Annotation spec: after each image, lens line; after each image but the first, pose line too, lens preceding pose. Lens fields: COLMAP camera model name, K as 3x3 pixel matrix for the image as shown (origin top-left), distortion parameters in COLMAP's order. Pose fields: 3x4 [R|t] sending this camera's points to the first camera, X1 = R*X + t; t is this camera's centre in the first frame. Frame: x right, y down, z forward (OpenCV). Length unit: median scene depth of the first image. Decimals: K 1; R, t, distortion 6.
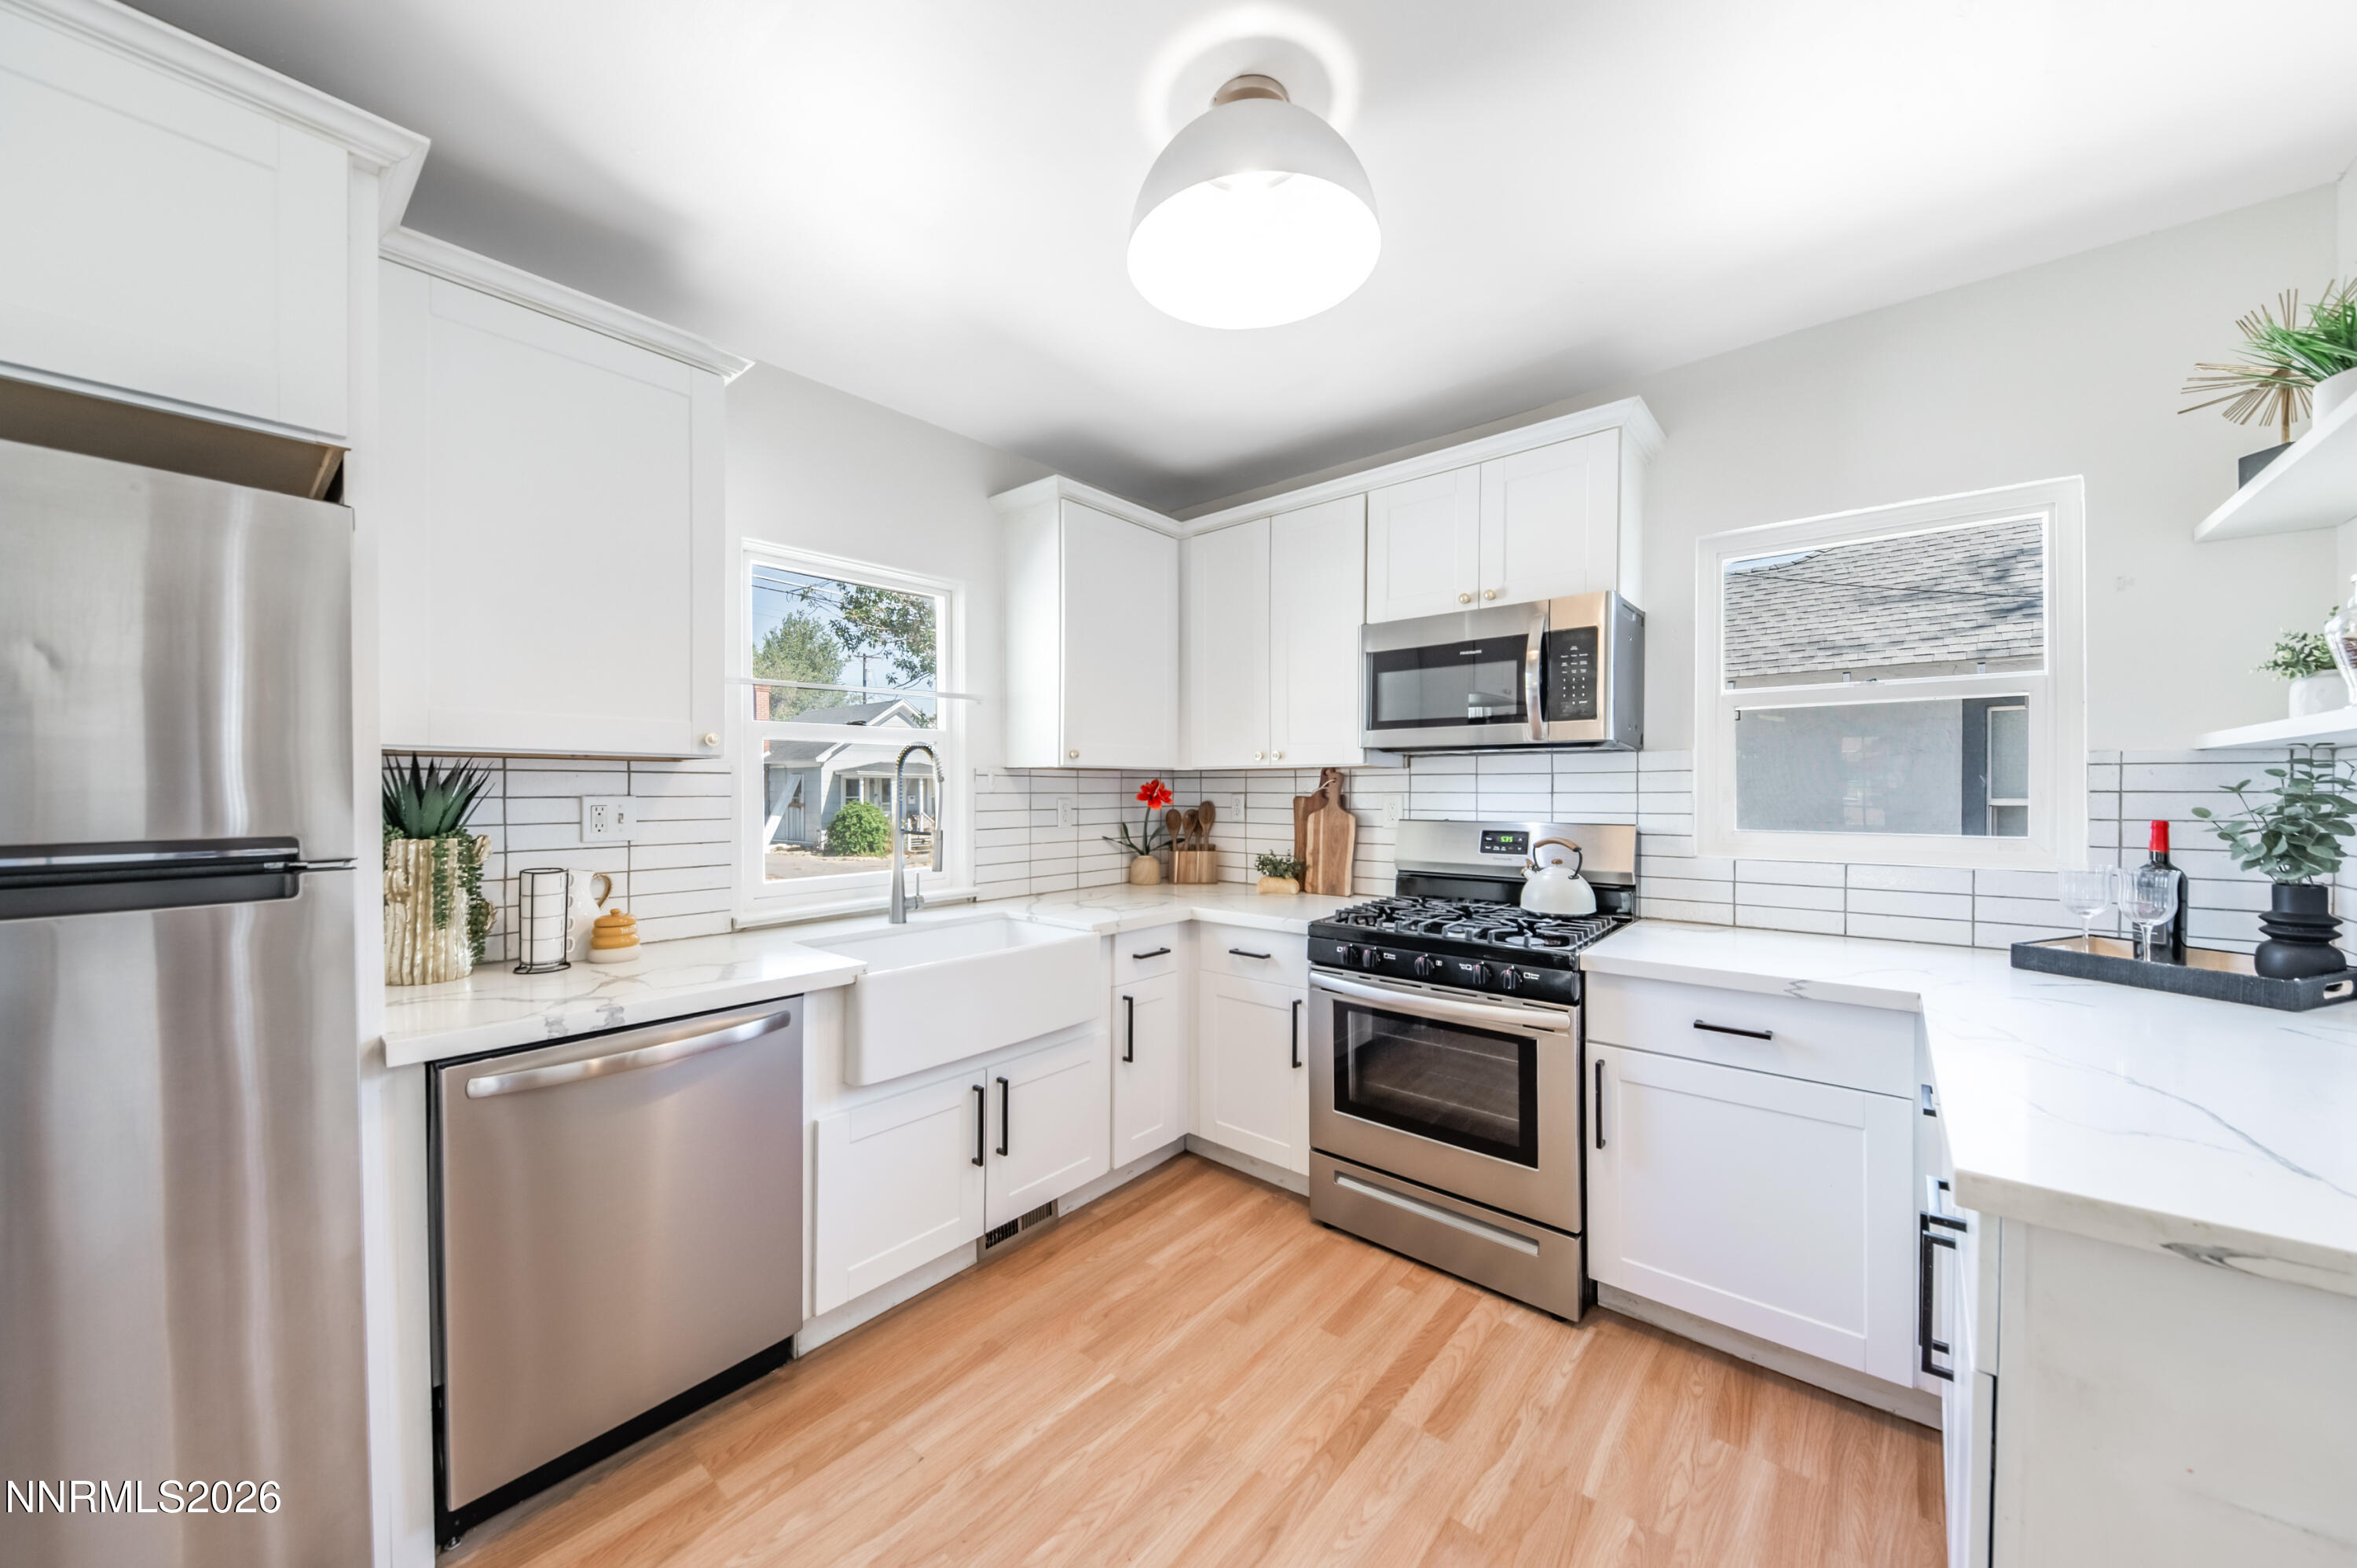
lens RADIAL K [[829.8, 0, 1180.2], [0, 829.8, 789.9], [0, 0, 1]] dist [0.001970, -0.002208]
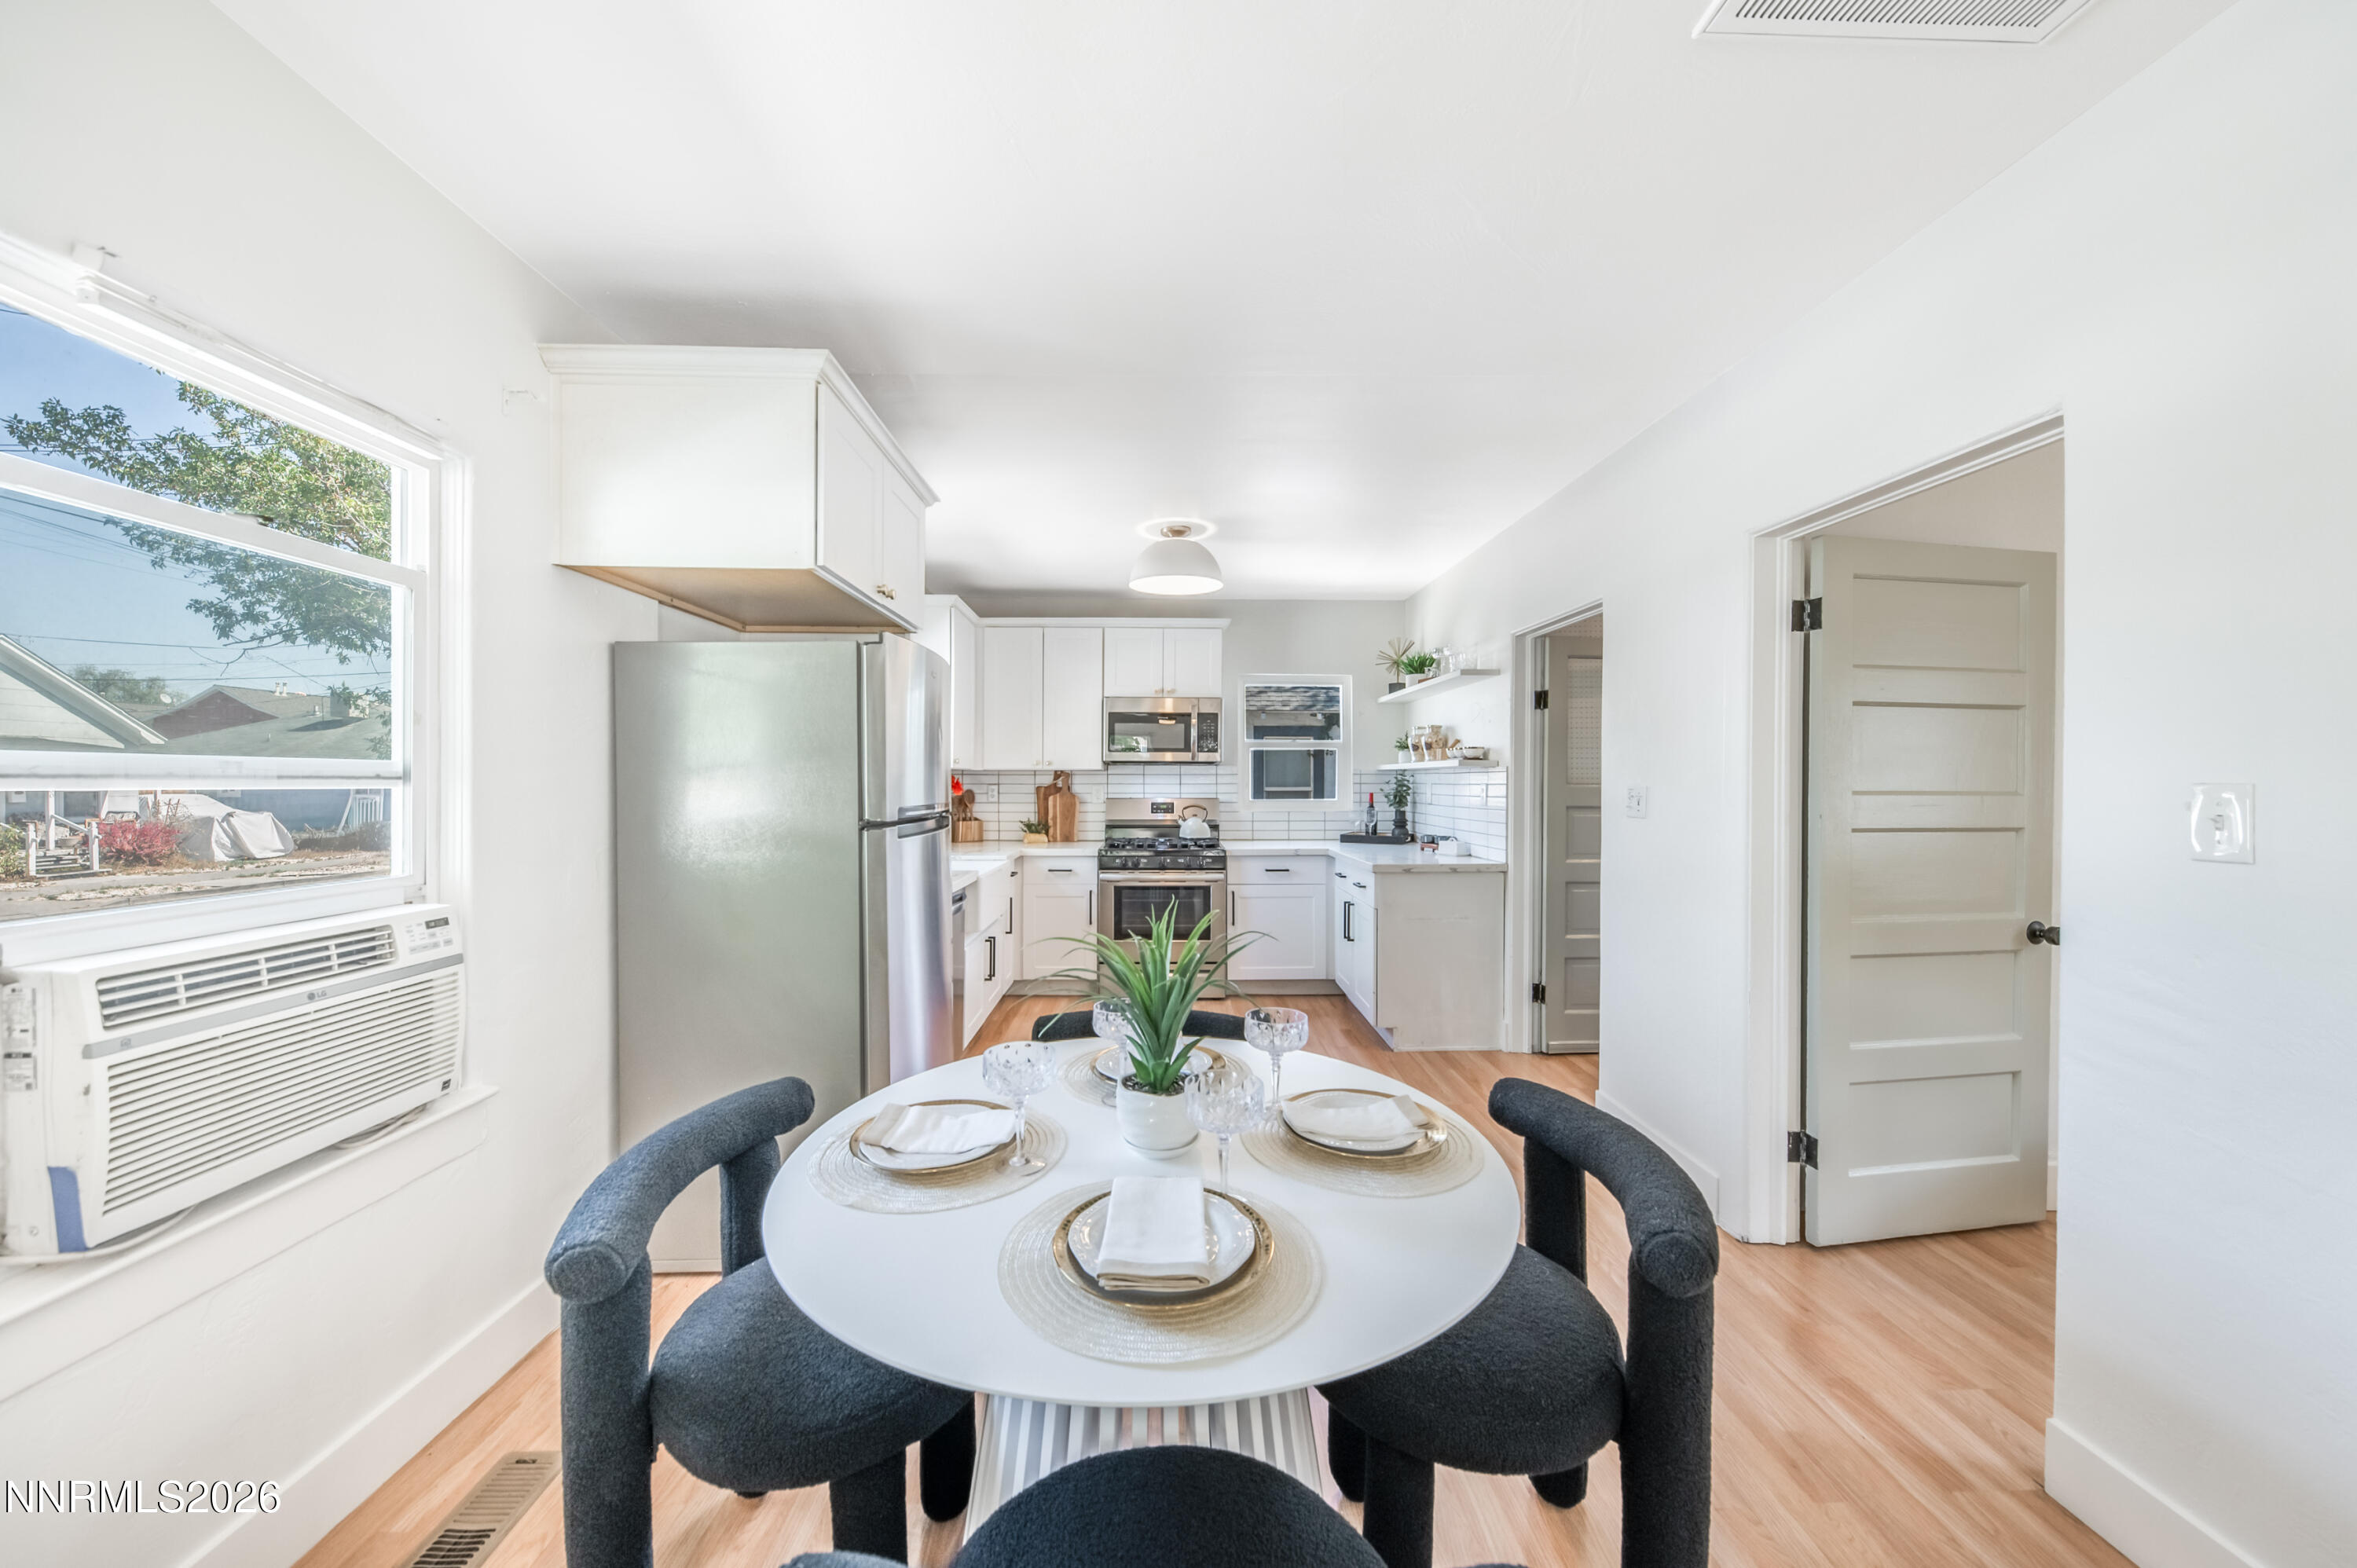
lens RADIAL K [[829.8, 0, 1172.8], [0, 829.8, 782.6], [0, 0, 1]] dist [0.001970, -0.002208]
pose [[0.746335, -0.000140, 0.665570, -0.993753], [-0.001694, 0.999996, 0.002110, -0.004513], [-0.665568, -0.002702, 0.746332, -0.571773]]
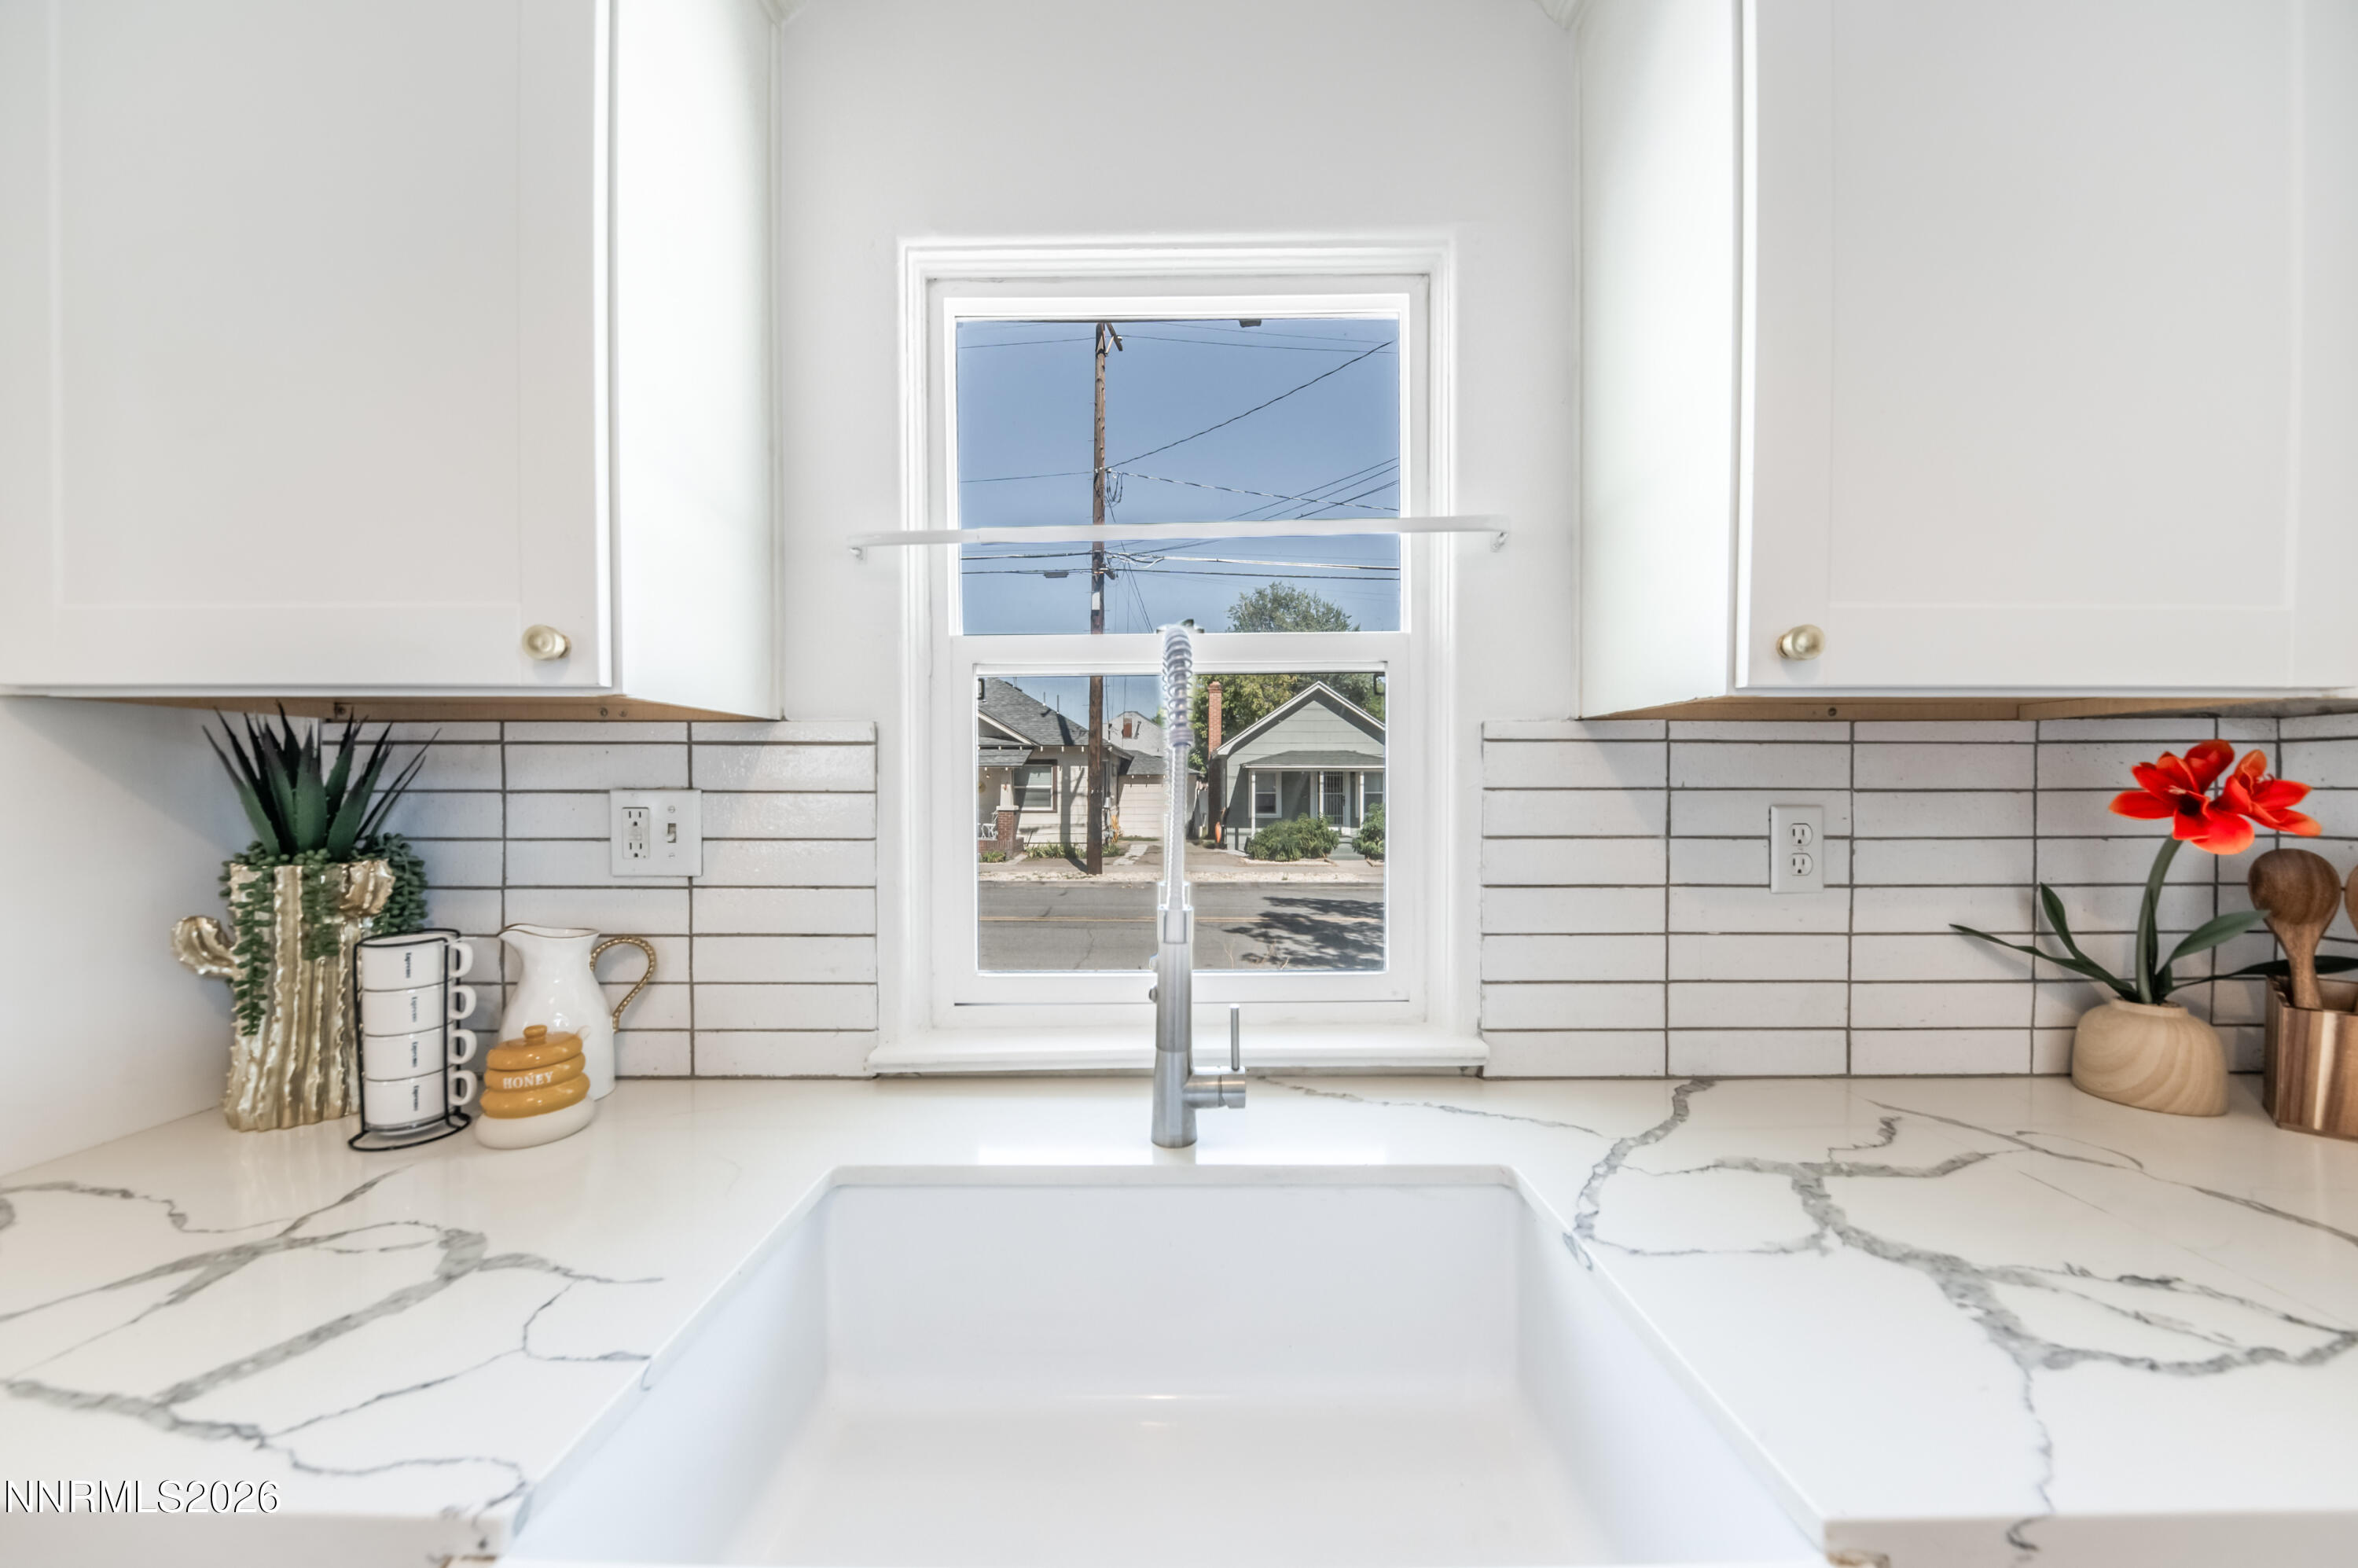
lens RADIAL K [[830.2, 0, 1196.5], [0, 830.2, 796.3], [0, 0, 1]] dist [0.001970, -0.002208]
pose [[0.655182, 0.007315, -0.755436, -0.056195], [-0.002275, 0.999968, 0.007709, 0.005550], [0.755468, -0.003332, 0.655177, 0.745319]]
